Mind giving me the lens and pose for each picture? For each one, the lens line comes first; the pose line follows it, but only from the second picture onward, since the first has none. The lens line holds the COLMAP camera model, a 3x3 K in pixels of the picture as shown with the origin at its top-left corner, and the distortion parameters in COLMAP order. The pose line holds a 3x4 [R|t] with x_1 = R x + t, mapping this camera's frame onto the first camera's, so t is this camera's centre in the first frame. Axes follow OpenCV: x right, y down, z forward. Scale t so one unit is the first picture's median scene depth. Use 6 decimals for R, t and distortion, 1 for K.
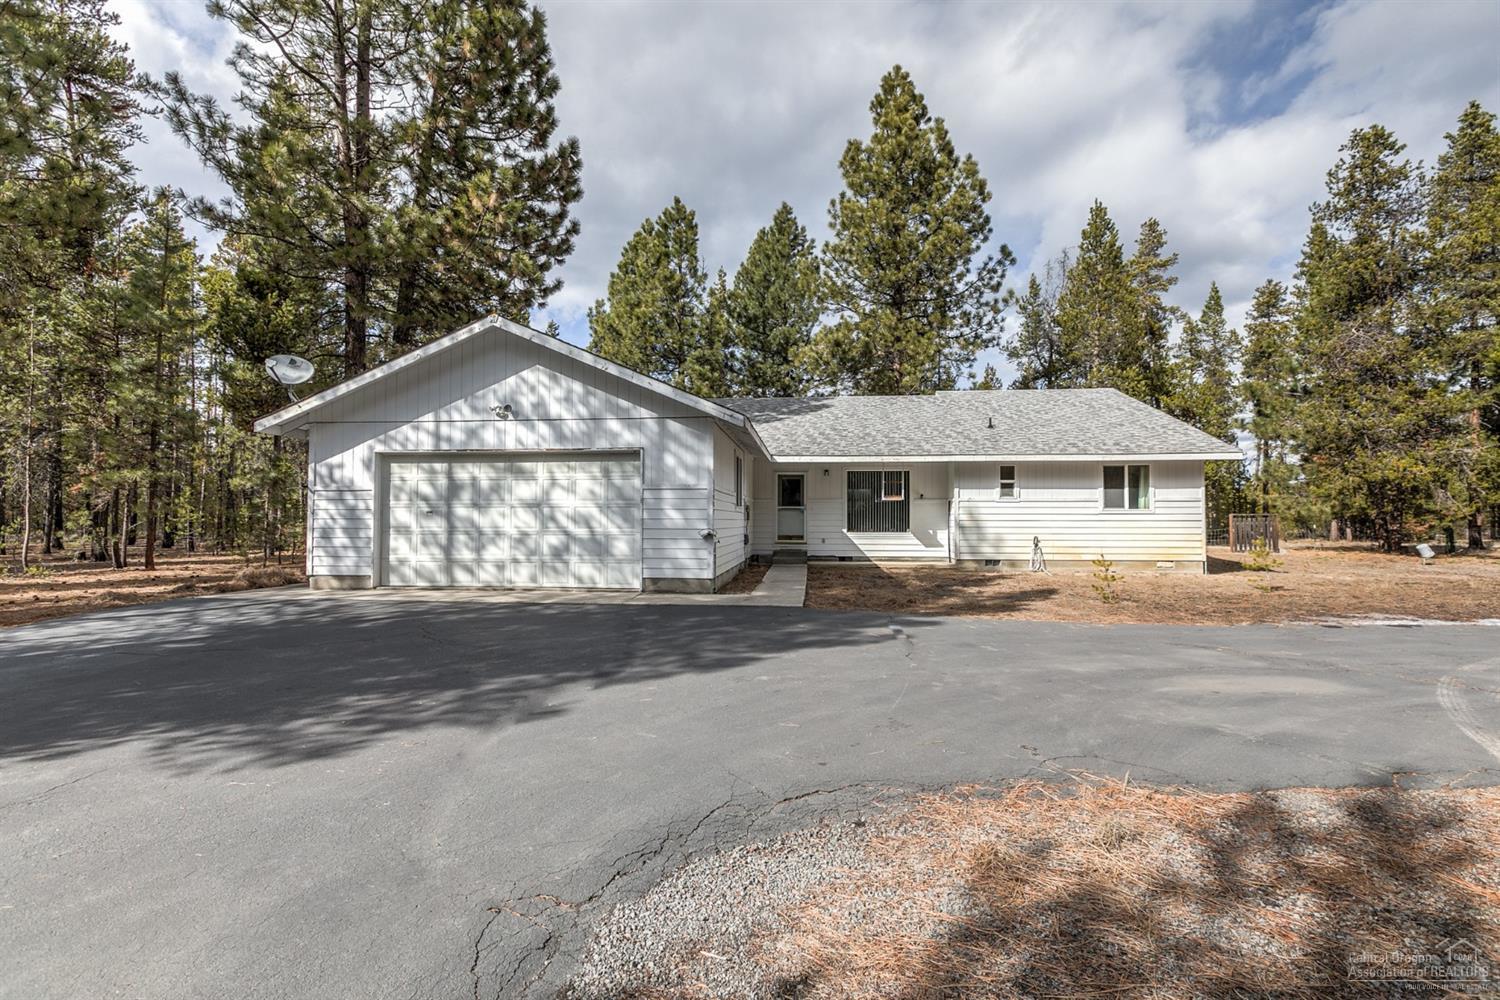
lens RADIAL K [[695.9, 0, 750.0], [0, 695.9, 500.0], [0, 0, 1]] dist [-0.000145, 0.000029]
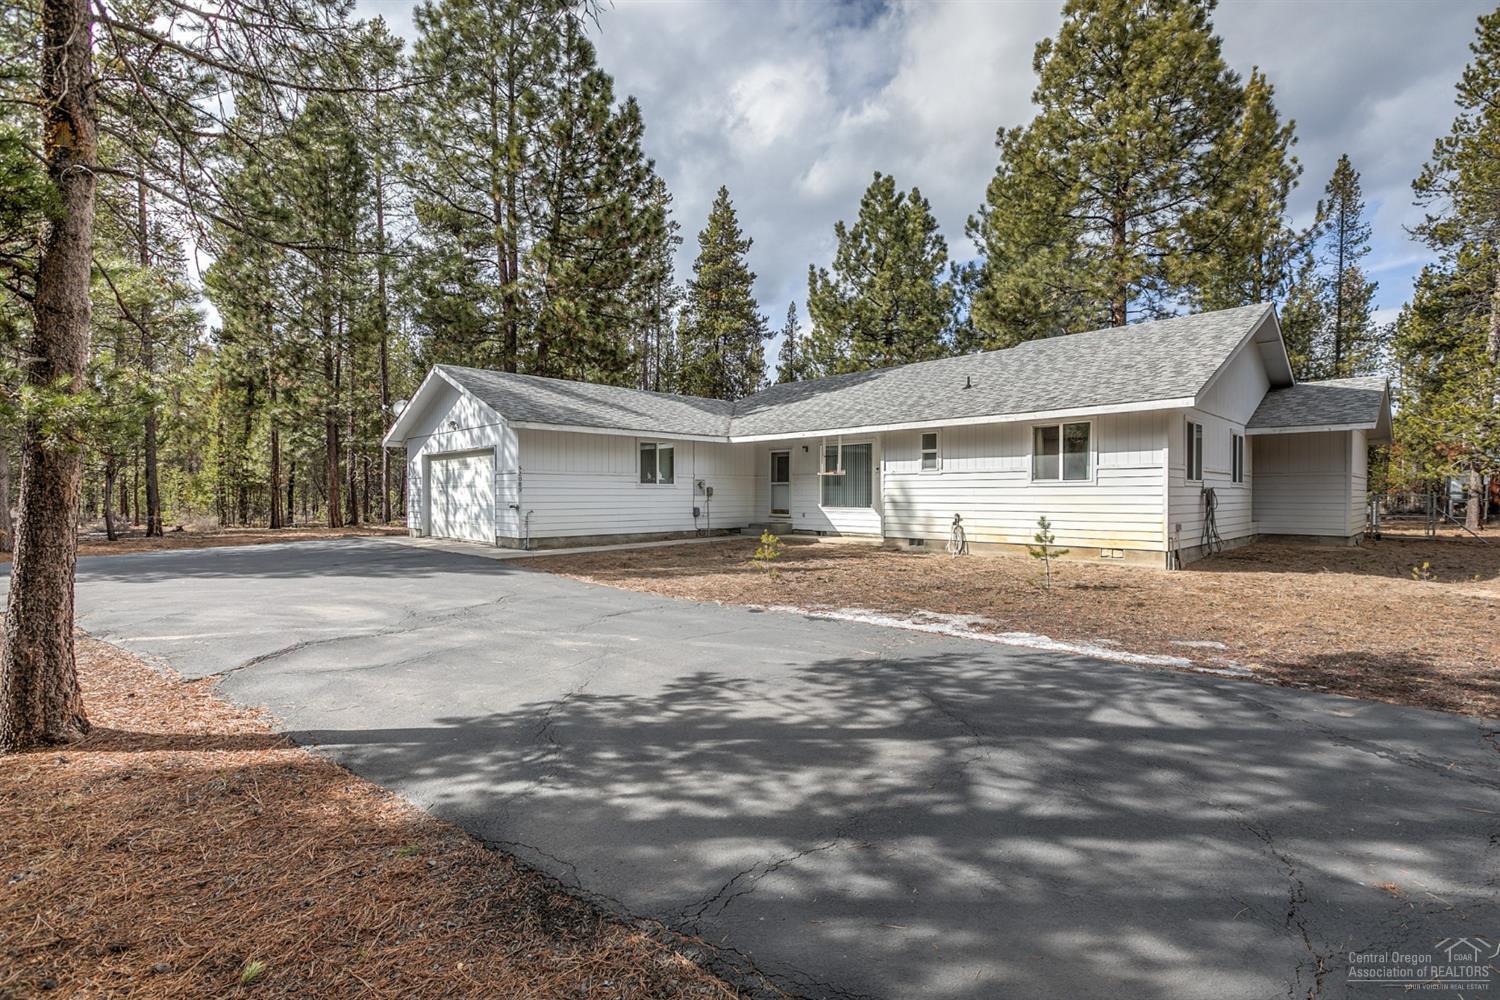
lens RADIAL K [[695.9, 0, 750.0], [0, 695.9, 500.0], [0, 0, 1]] dist [-0.000145, 0.000029]
pose [[0.749309, 0.003199, -0.662213, 0.793753], [0.020958, 0.999373, 0.028542, 0.005353], [0.661889, -0.035265, 0.748772, 0.183472]]
